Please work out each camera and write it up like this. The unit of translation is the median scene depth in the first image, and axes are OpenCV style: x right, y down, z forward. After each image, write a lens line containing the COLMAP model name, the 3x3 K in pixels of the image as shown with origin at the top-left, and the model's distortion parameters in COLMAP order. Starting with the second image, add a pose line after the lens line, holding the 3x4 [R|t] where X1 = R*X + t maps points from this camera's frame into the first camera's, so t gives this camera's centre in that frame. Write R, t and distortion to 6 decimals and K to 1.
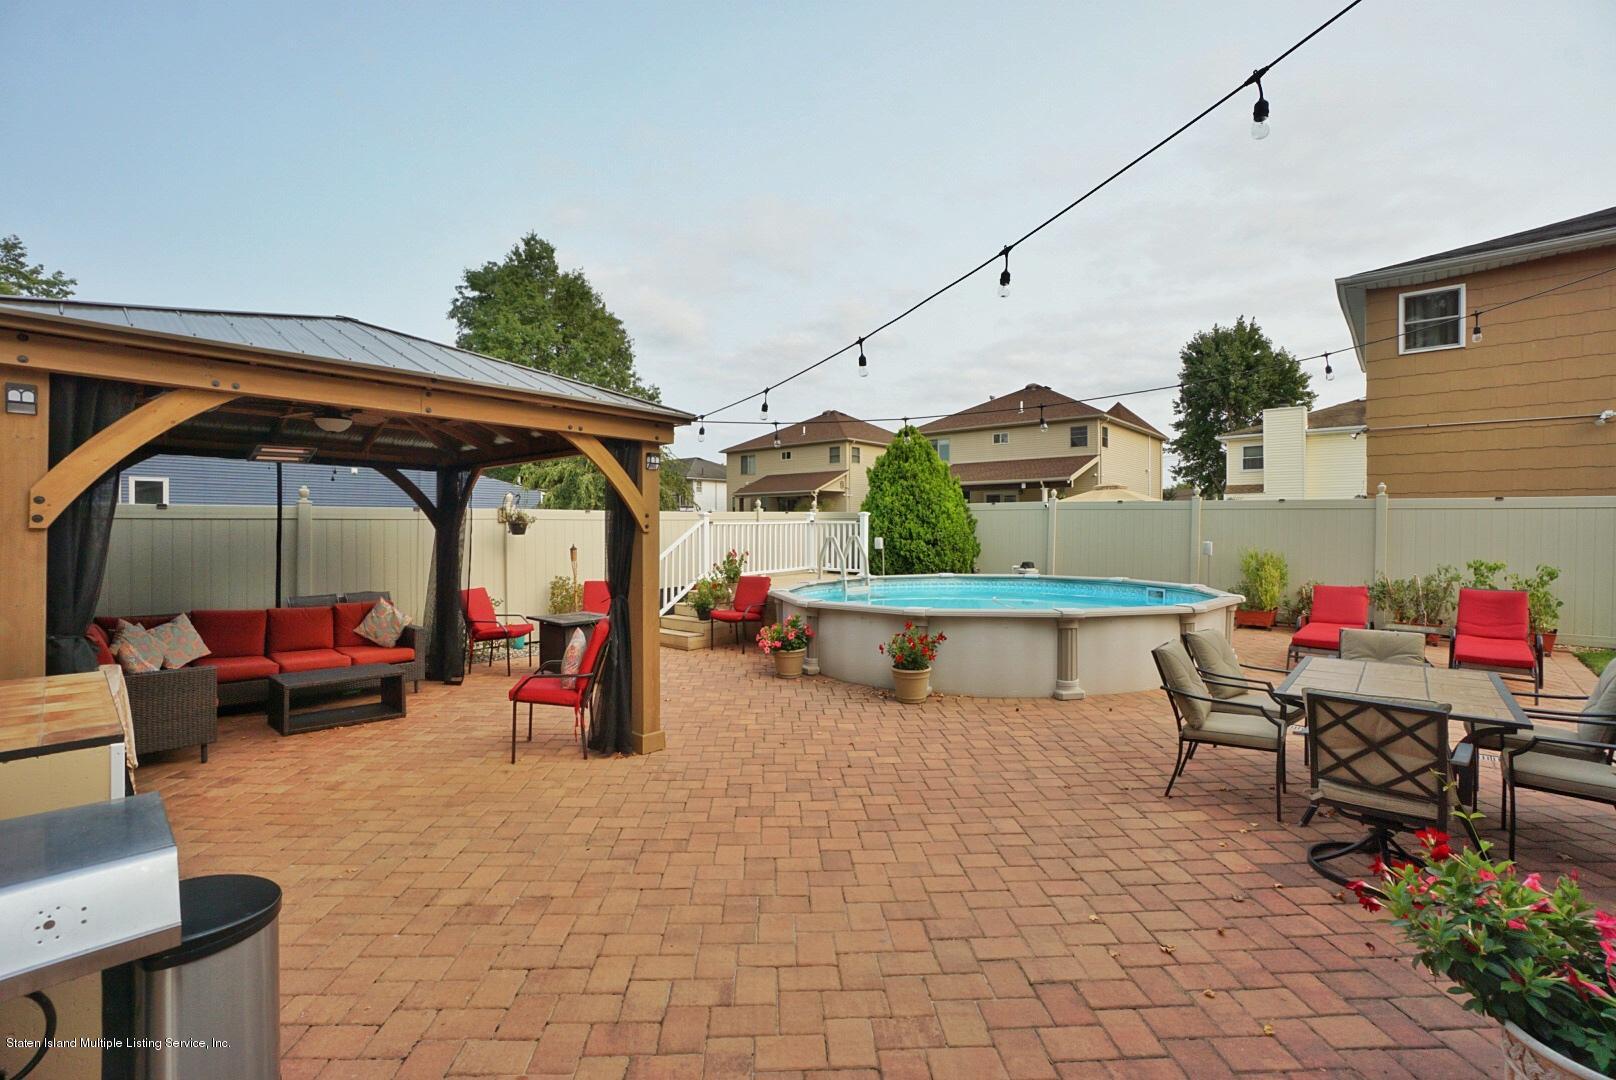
lens RADIAL K [[709.8, 0, 801.6], [0, 709.8, 531.3], [0, 0, 1]] dist [-0.061249, 0.022157]
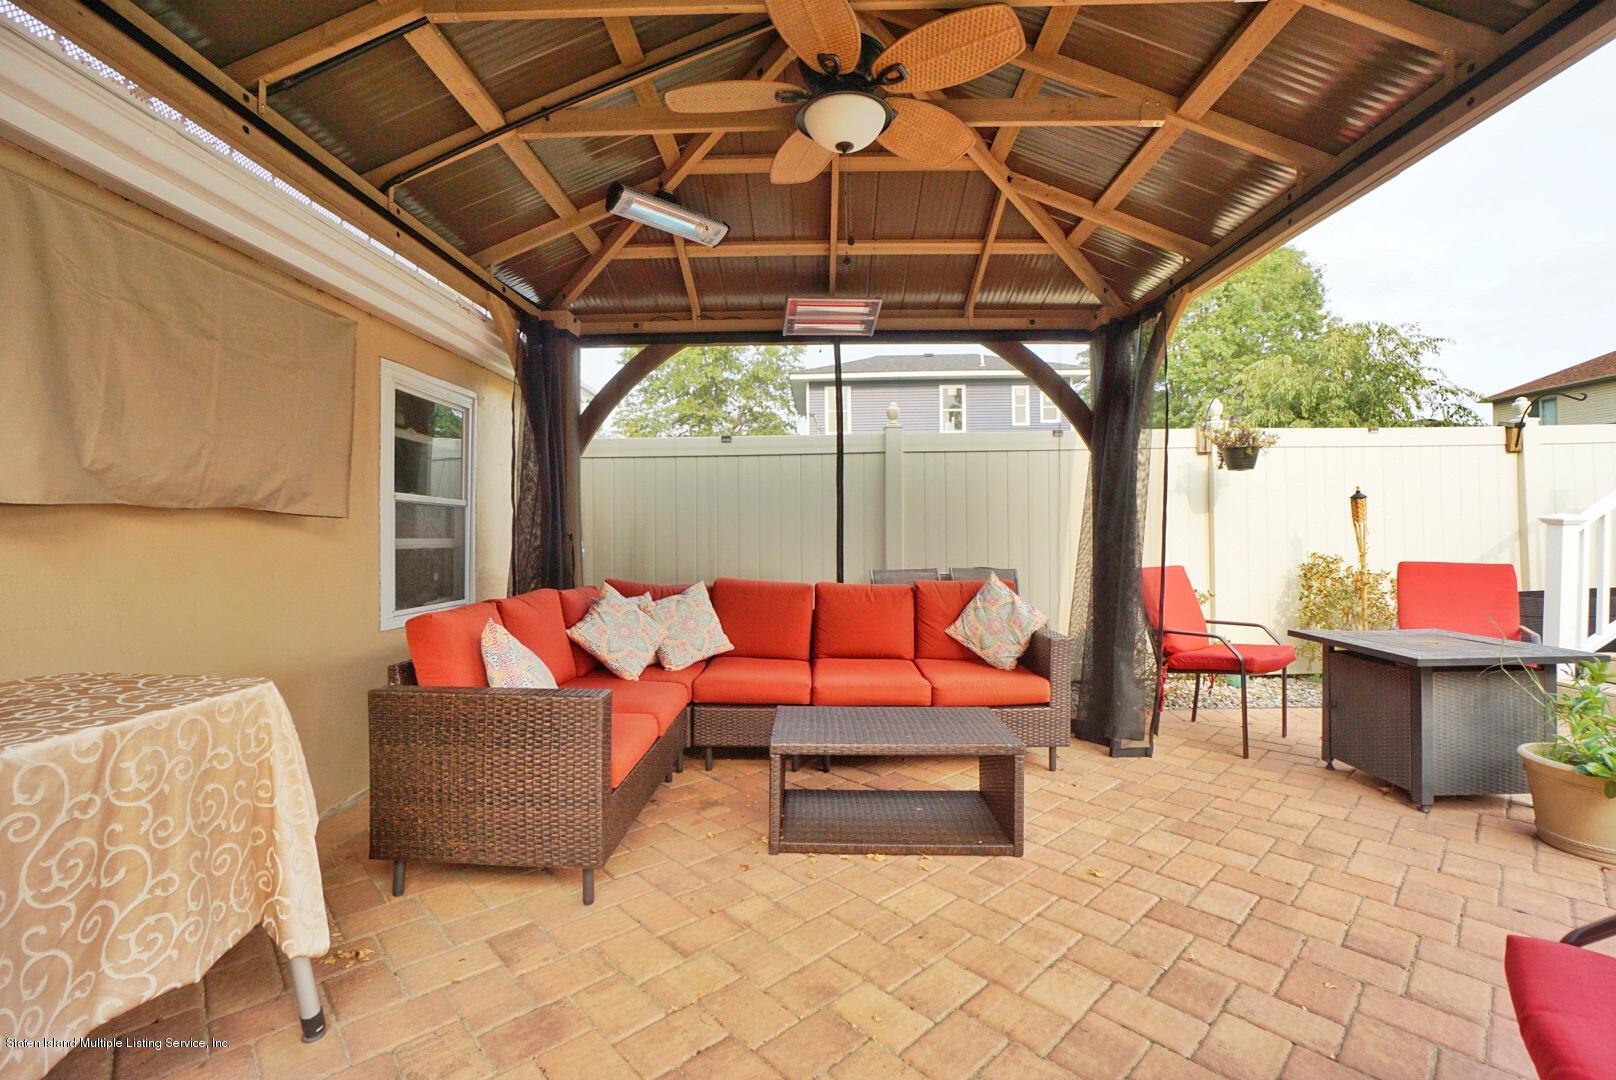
lens RADIAL K [[706.2, 0, 794.6], [0, 706.2, 530.6], [0, 0, 1]] dist [-0.066790, 0.020978]
pose [[0.640841, -0.008364, -0.767628, -0.275571], [0.008663, 0.999956, -0.003664, 0.060620], [0.767625, -0.004302, 0.640885, 0.515392]]
